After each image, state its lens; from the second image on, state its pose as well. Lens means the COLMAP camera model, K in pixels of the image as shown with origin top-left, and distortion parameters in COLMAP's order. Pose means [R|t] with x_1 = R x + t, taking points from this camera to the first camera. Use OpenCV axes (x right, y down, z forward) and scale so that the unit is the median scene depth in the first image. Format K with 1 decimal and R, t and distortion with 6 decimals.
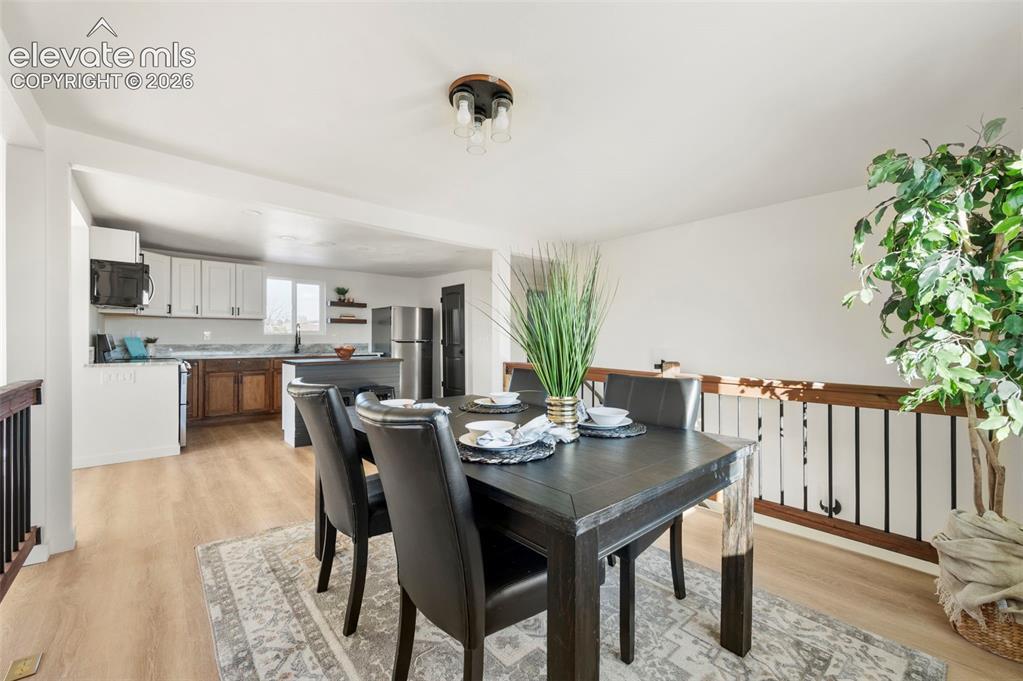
lens RADIAL K [[406.2, 0, 511.7], [0, 406.2, 336.0], [0, 0, 1]] dist [-0.001364, -0.000187]
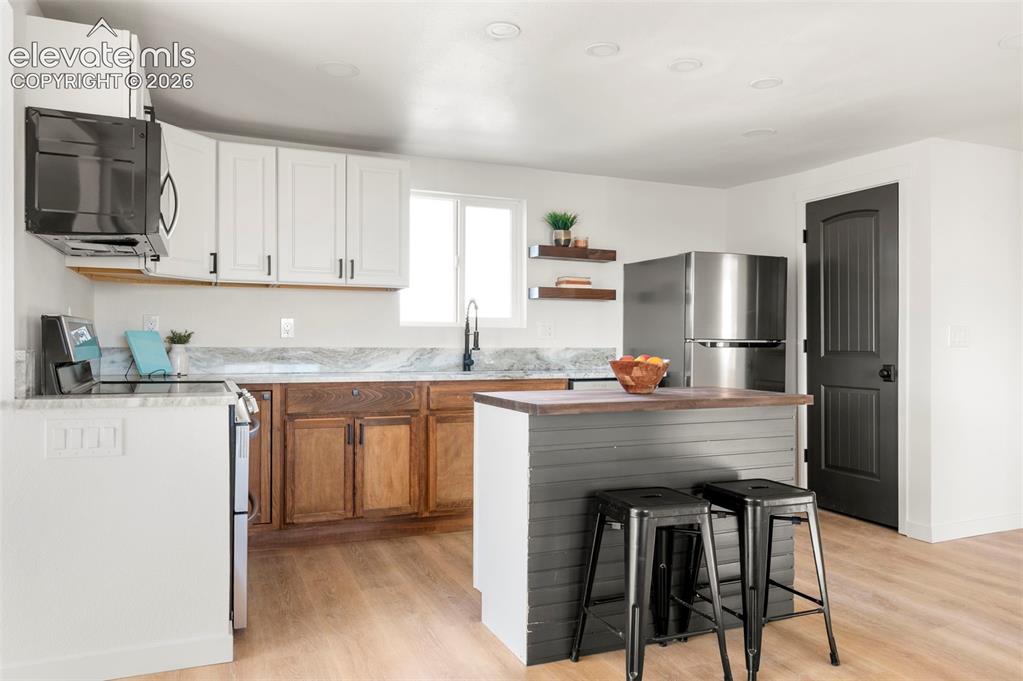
lens RADIAL K [[709.2, 0, 511.5], [0, 709.2, 340.5], [0, 0, 1]] dist [0.001576, -0.000188]
pose [[0.949317, 0.001558, -0.314317, -0.299615], [-0.000732, 0.999996, 0.002747, 0.010900], [0.314320, -0.002378, 0.949314, 0.373511]]
